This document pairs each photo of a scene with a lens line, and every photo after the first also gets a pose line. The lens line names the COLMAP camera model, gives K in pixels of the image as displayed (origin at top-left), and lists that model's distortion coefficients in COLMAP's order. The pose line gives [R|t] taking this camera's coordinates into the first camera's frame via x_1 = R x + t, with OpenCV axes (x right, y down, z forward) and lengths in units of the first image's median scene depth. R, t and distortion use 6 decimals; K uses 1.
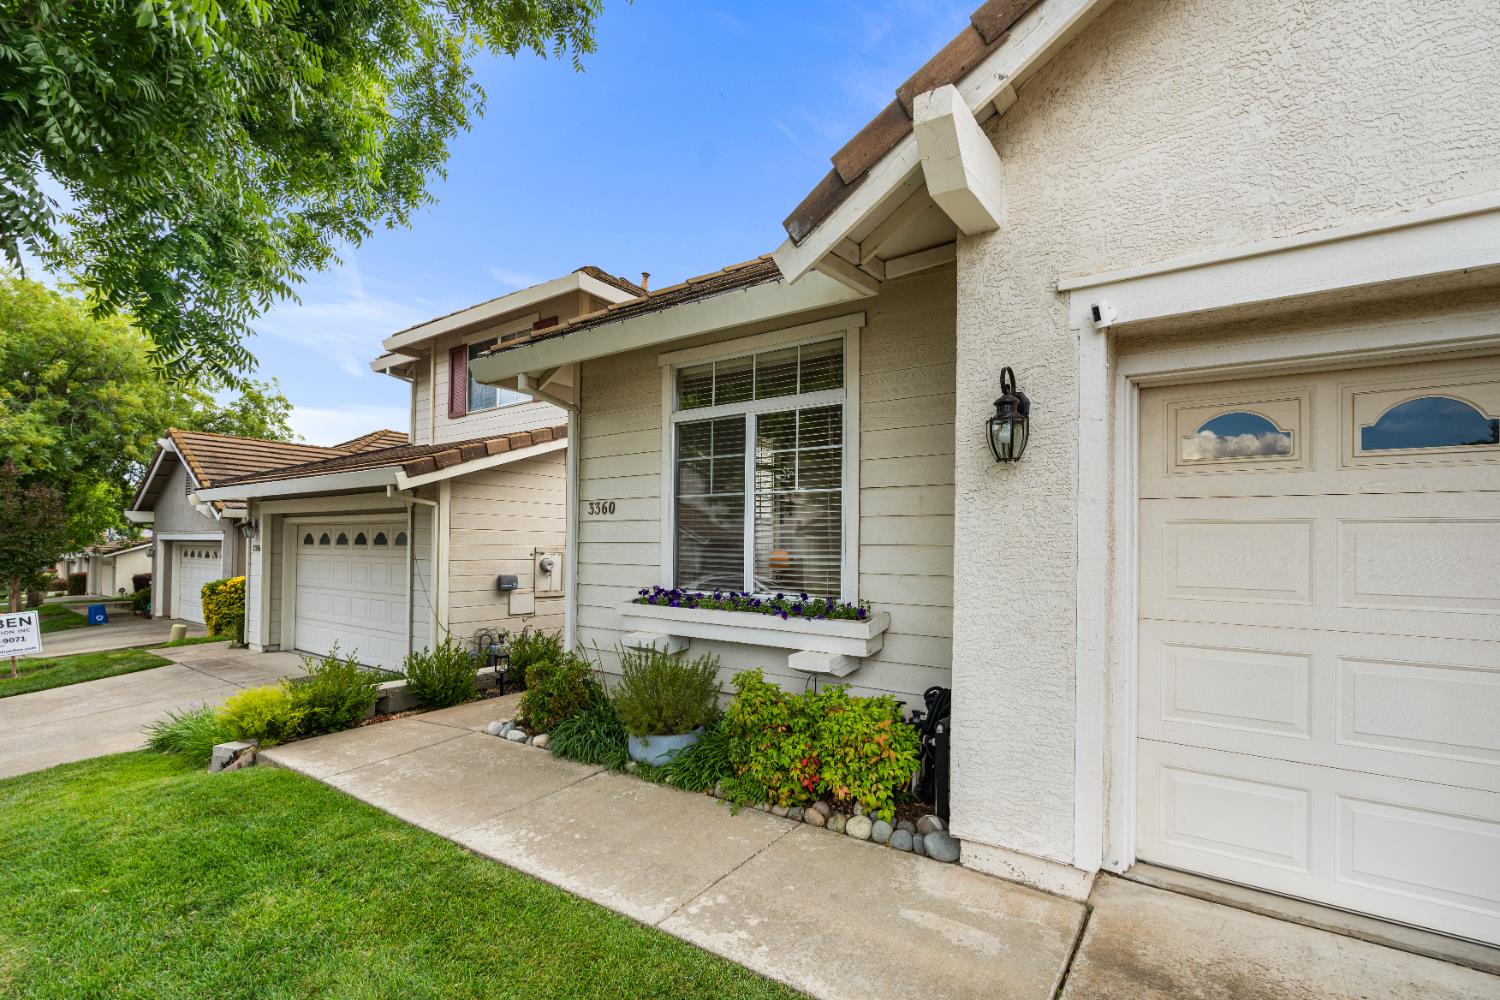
lens RADIAL K [[674.0, 0, 750.0], [0, 674.0, 500.0], [0, 0, 1]] dist [0.000555, 0.000358]
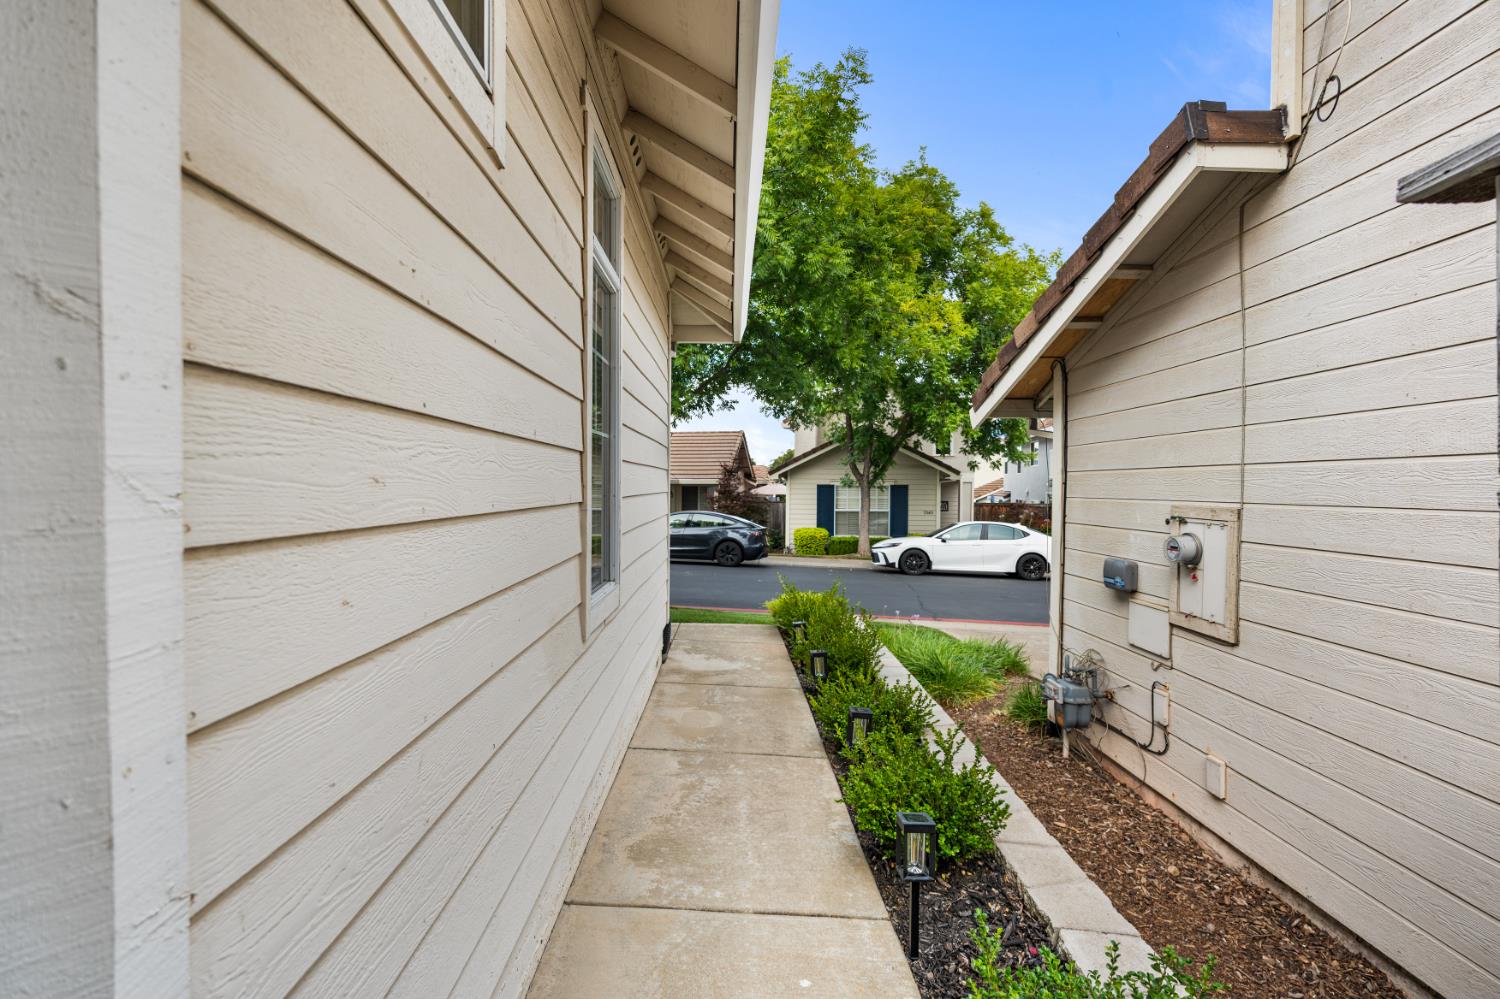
lens RADIAL K [[674.0, 0, 750.0], [0, 674.0, 499.5], [0, 0, 1]] dist [0.000555, 0.000358]
pose [[-0.791107, 0.002359, -0.611673, 0.227533], [0.029936, 0.998944, -0.034865, 0.116173], [0.610945, -0.045893, -0.790342, 1.843172]]
